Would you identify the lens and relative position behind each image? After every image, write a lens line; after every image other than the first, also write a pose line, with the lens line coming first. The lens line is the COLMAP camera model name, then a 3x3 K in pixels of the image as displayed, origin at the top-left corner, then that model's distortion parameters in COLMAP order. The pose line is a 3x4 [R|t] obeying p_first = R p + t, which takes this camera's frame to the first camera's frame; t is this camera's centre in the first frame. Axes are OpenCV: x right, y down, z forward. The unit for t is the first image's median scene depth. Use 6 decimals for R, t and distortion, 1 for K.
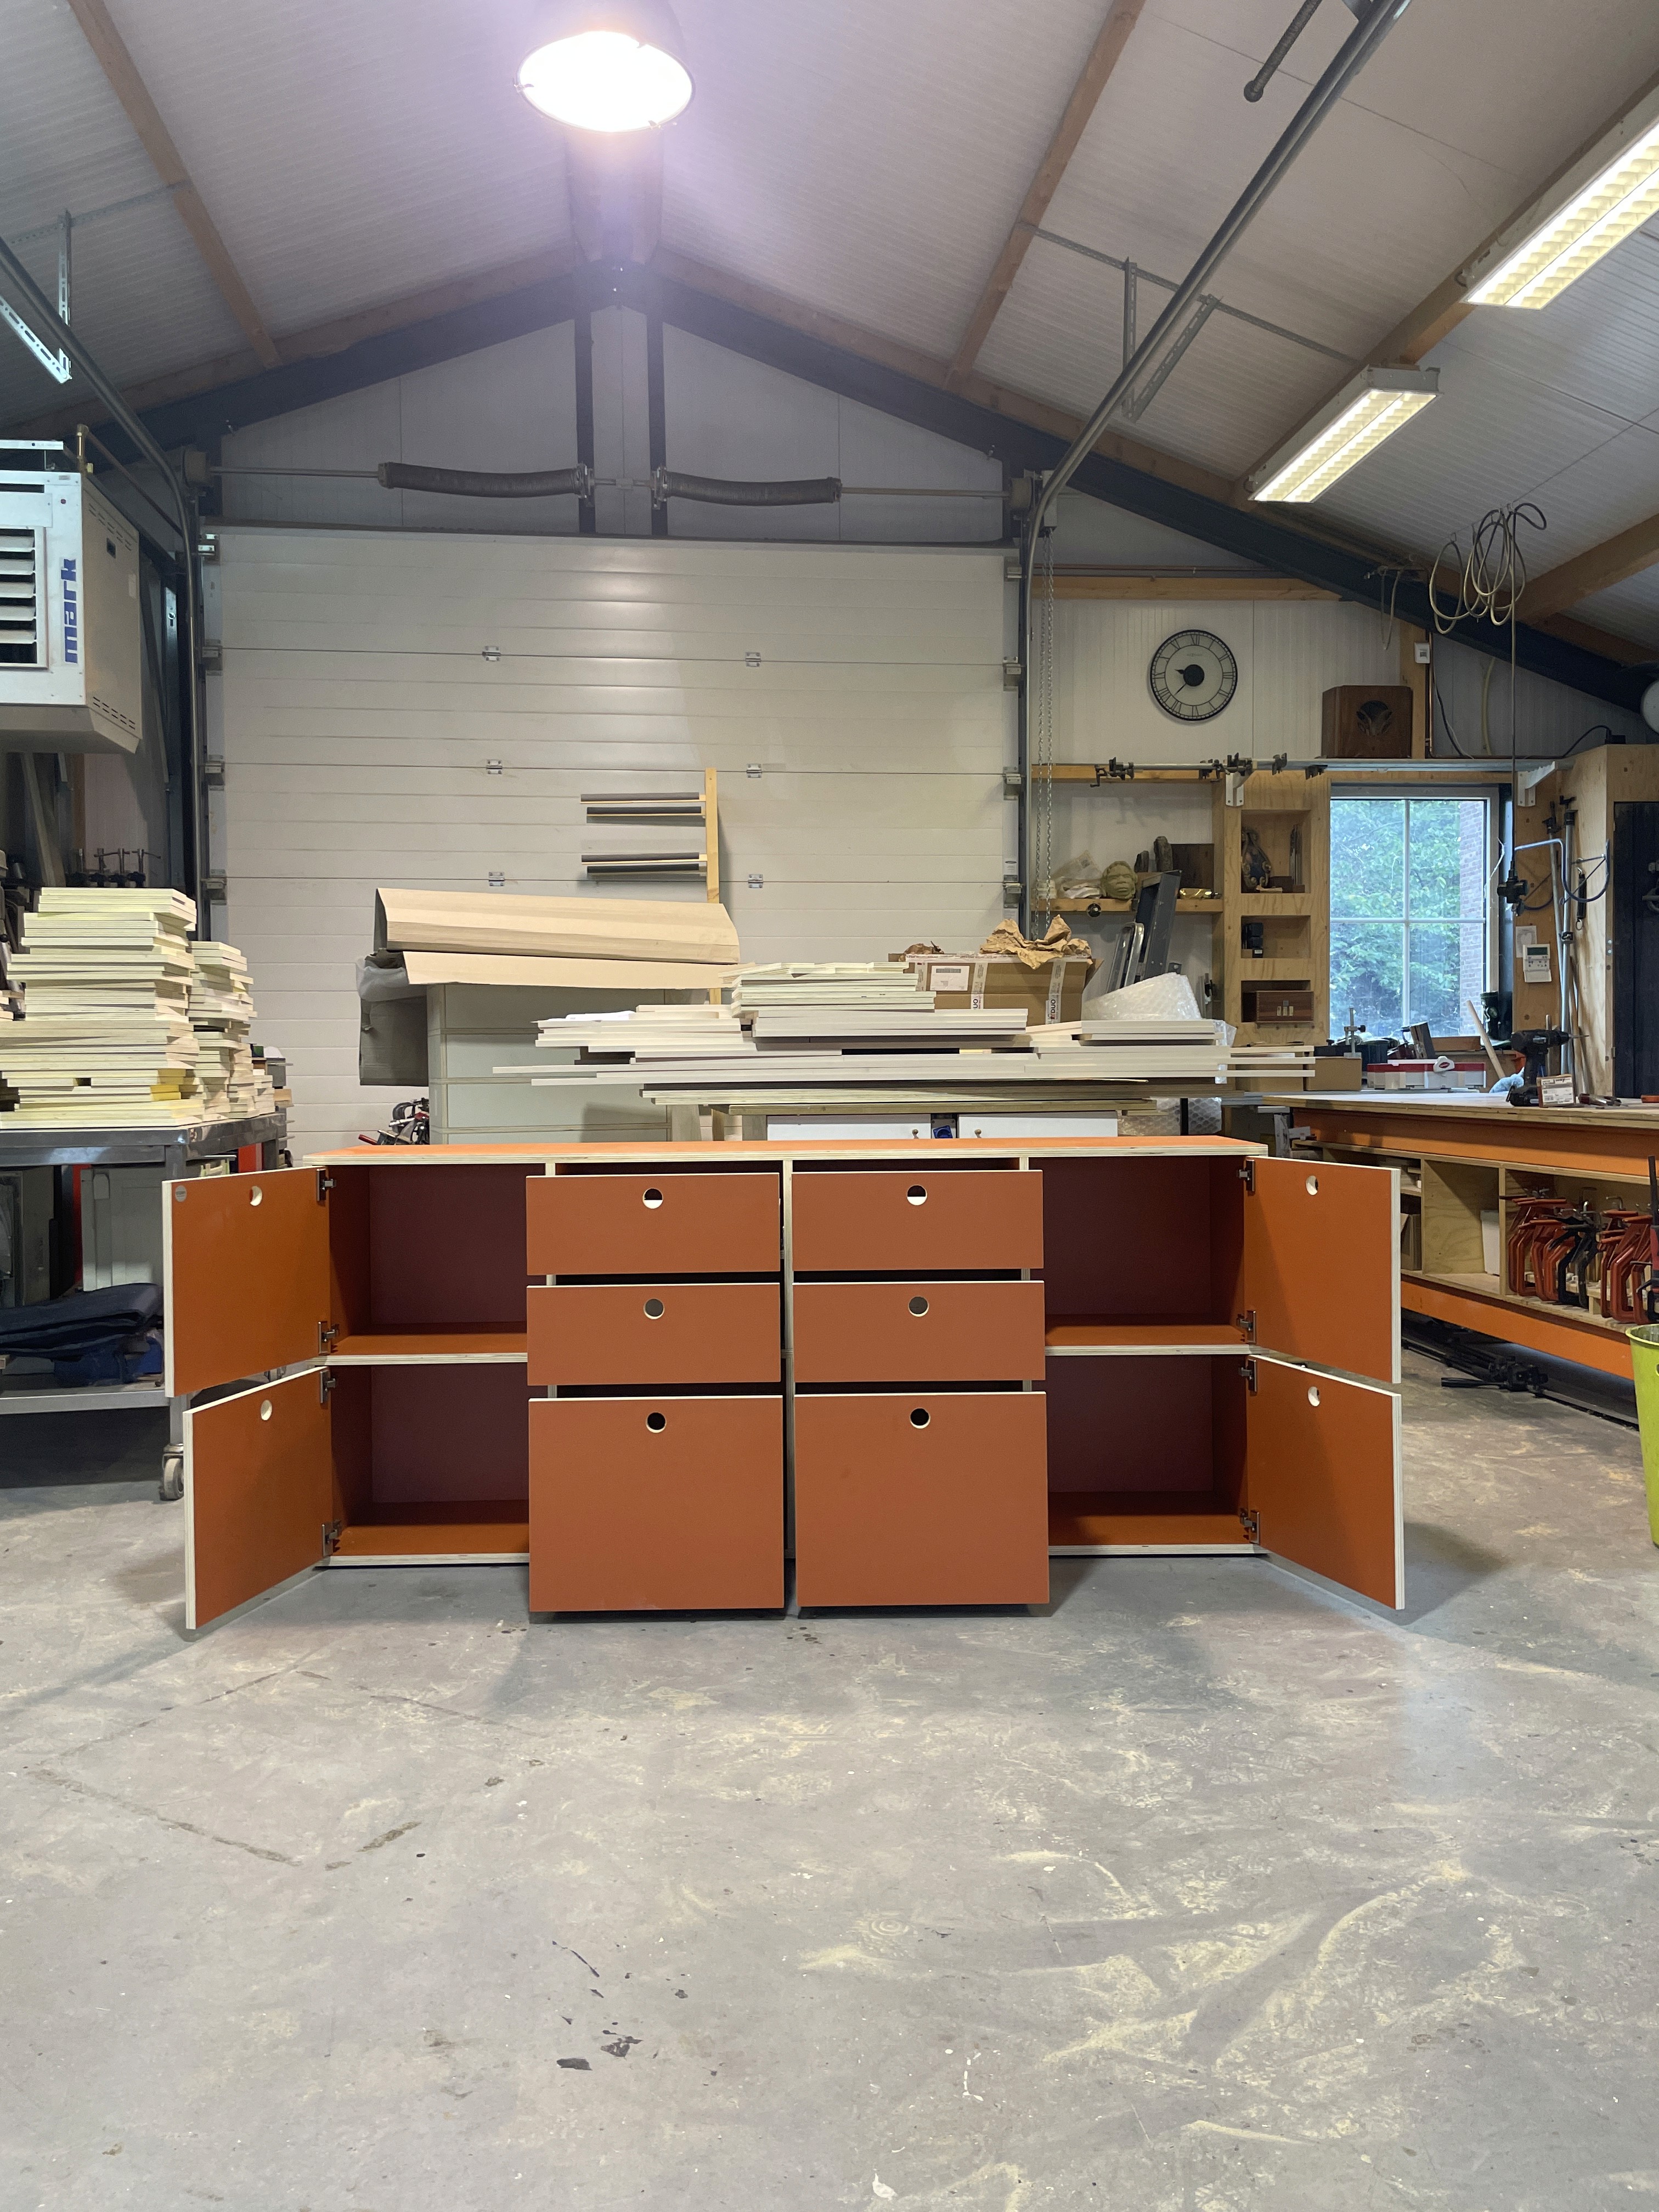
lens RADIAL K [[1678.9, 0, 826.4], [0, 1678.9, 1099.0], [0, 0, 1]] dist [0.086517, -0.121736]
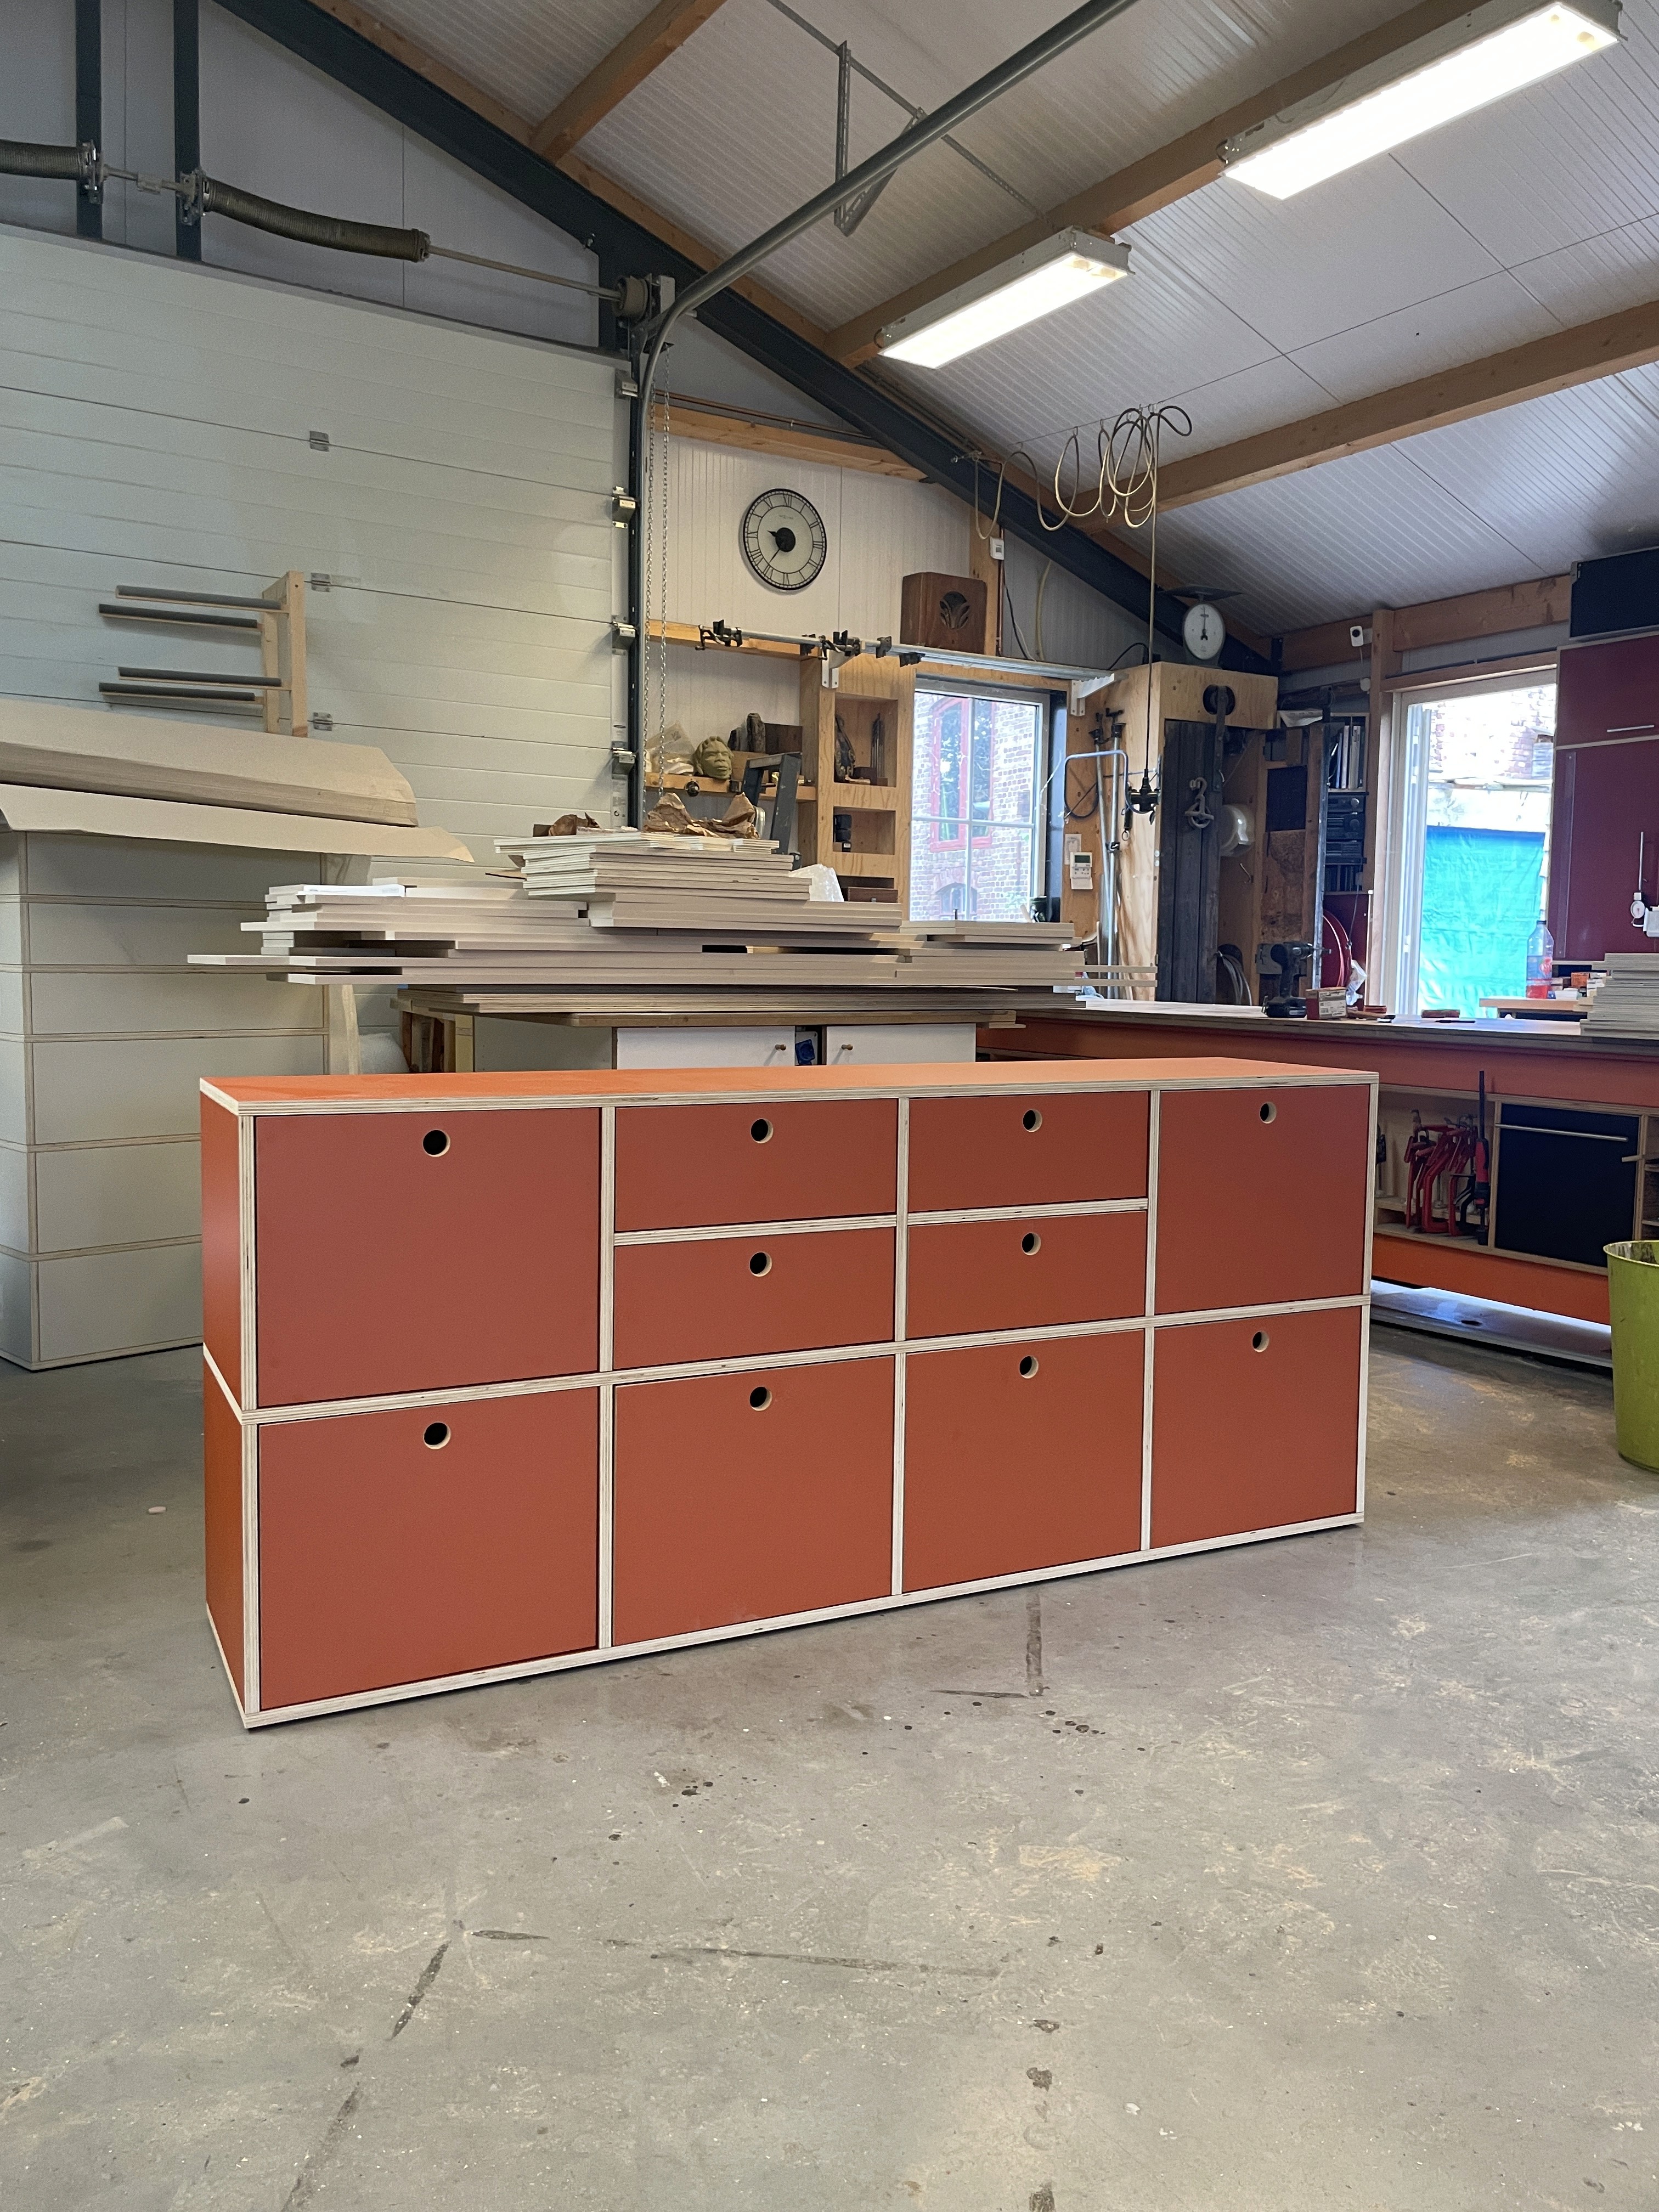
lens RADIAL K [[1678.9, 0, 845.7], [0, 1678.9, 1084.0], [0, 0, 1]] dist [0.086517, -0.121736]
pose [[0.896021, -0.010880, 0.443878, -0.186964], [-0.015368, 0.998341, 0.055491, -0.005749], [-0.443745, -0.056543, 0.894367, 0.158171]]
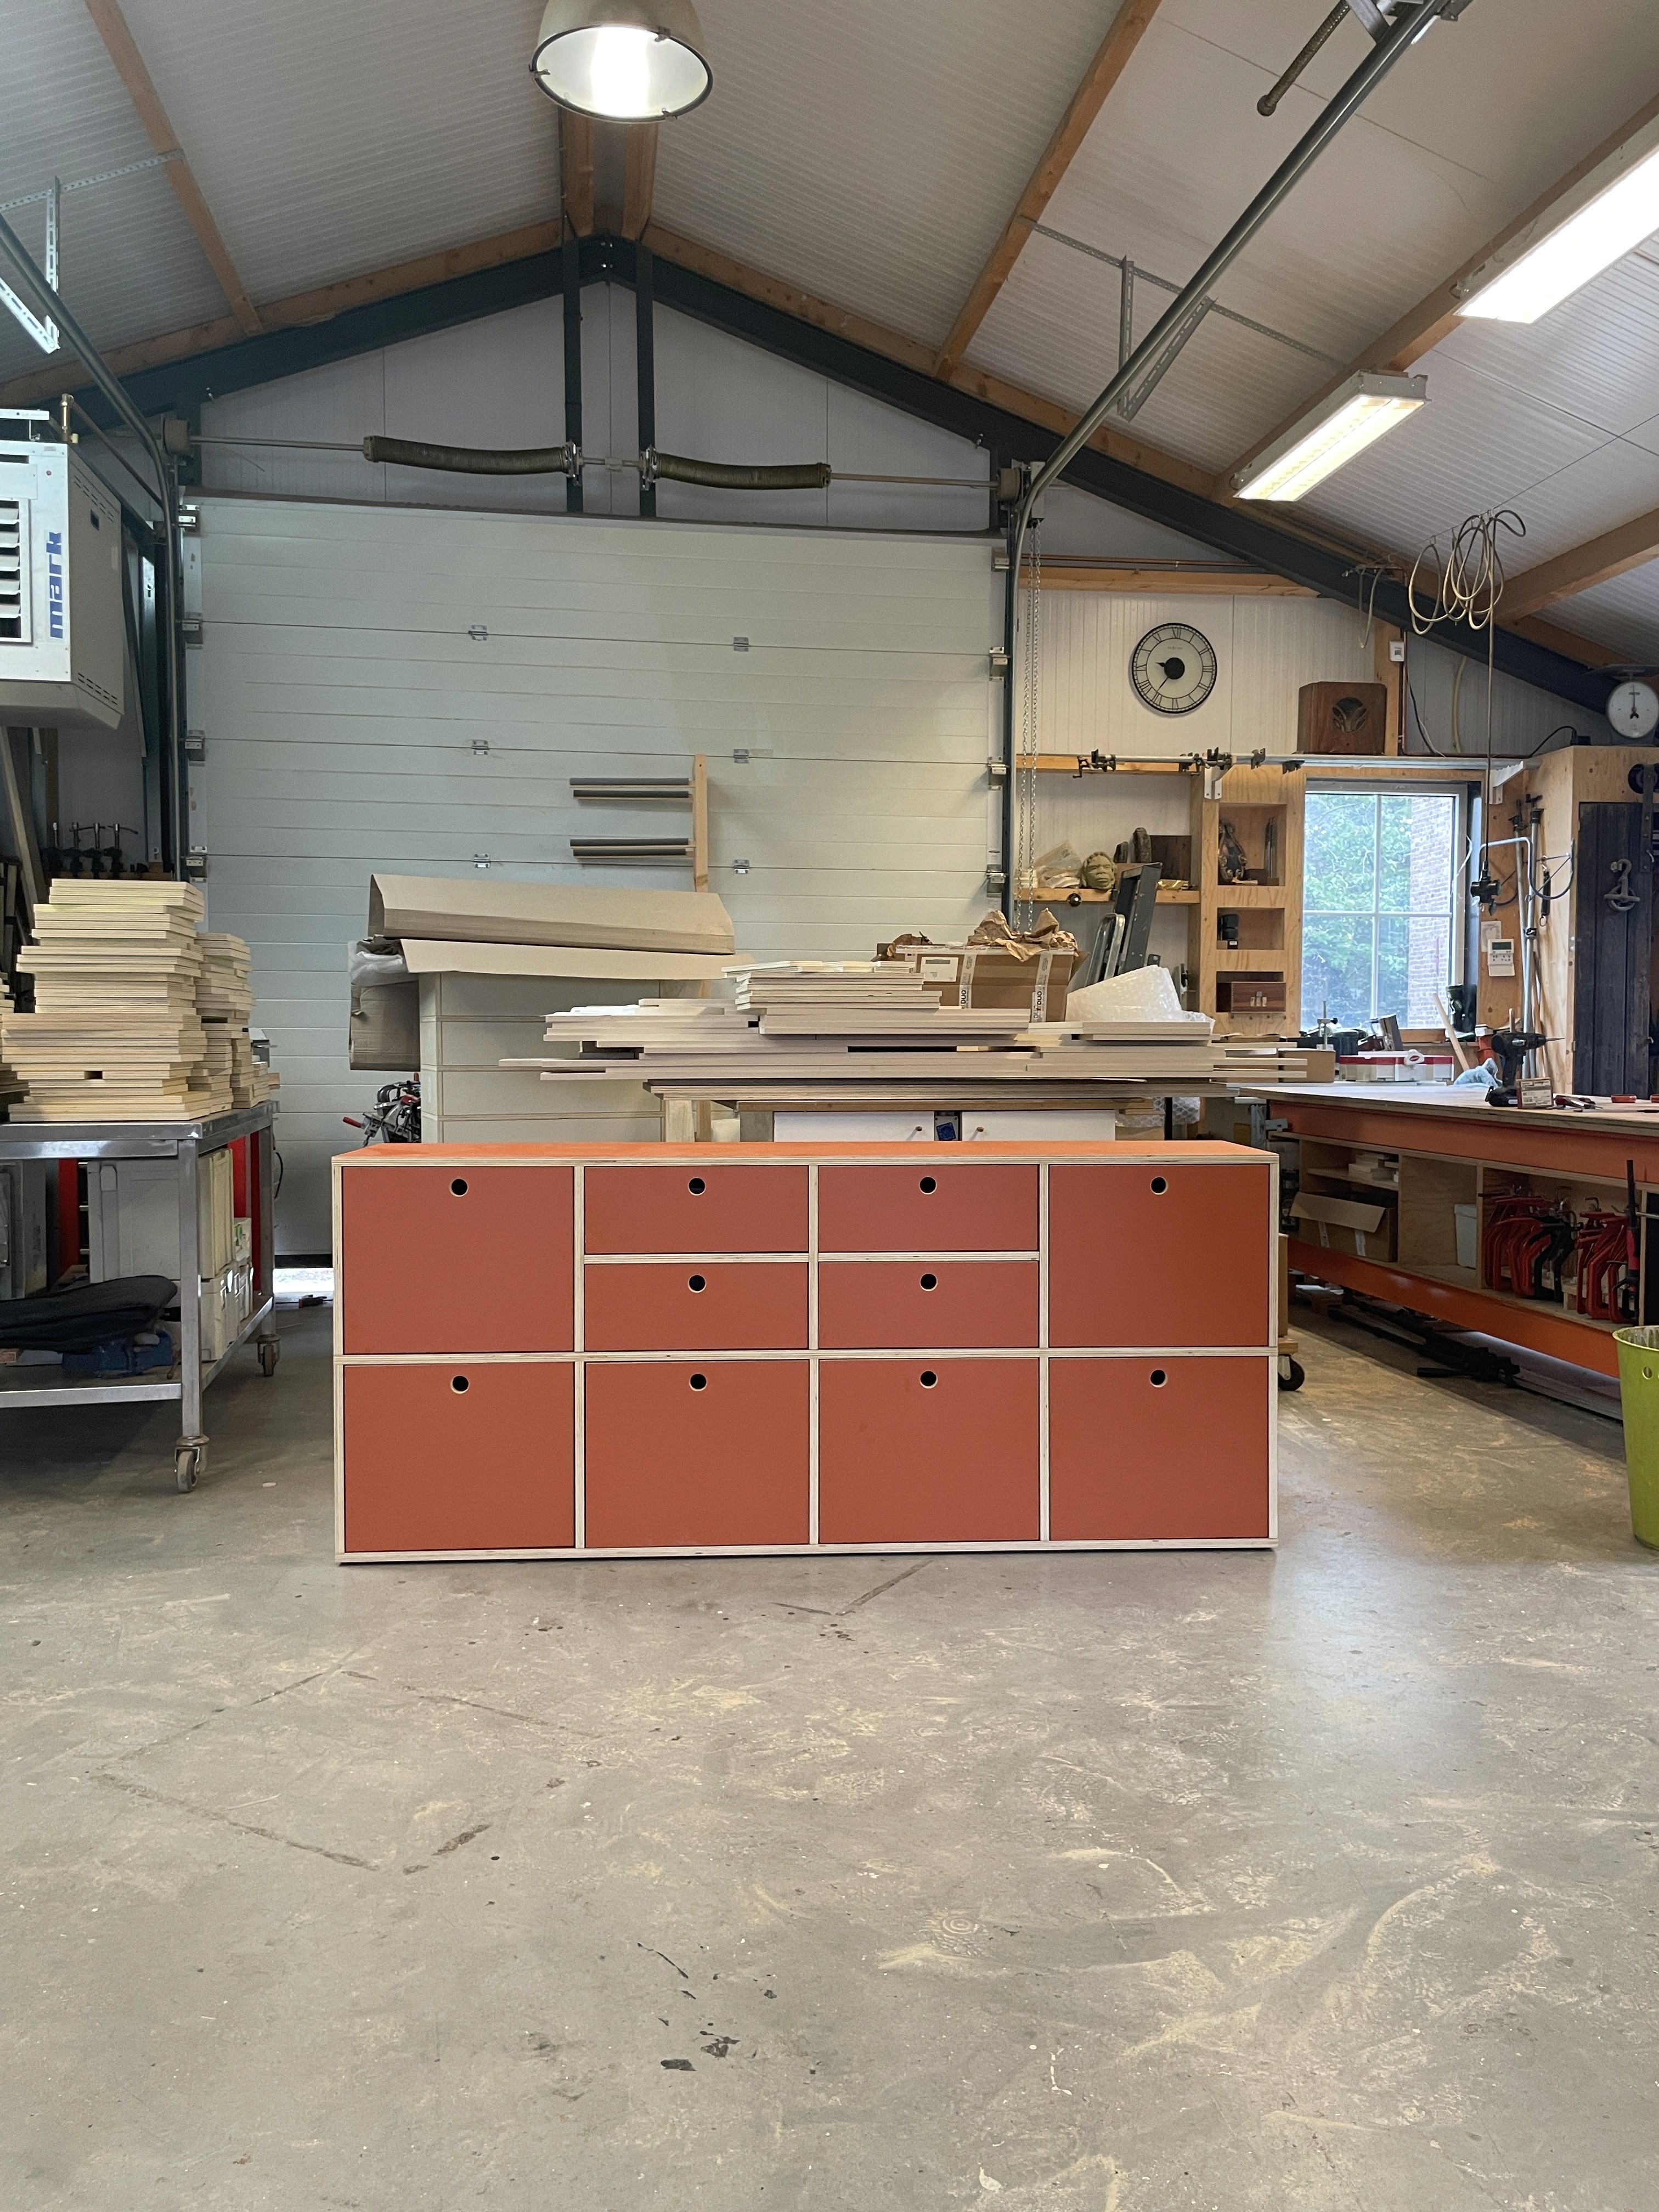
lens RADIAL K [[1678.9, 0, 847.7], [0, 1678.9, 1104.6], [0, 0, 1]] dist [0.086517, -0.121736]
pose [[0.998941, 0.009704, 0.044967, -0.023466], [-0.010712, 0.999695, 0.022233, -0.011169], [-0.044738, -0.022691, 0.998741, -0.008160]]
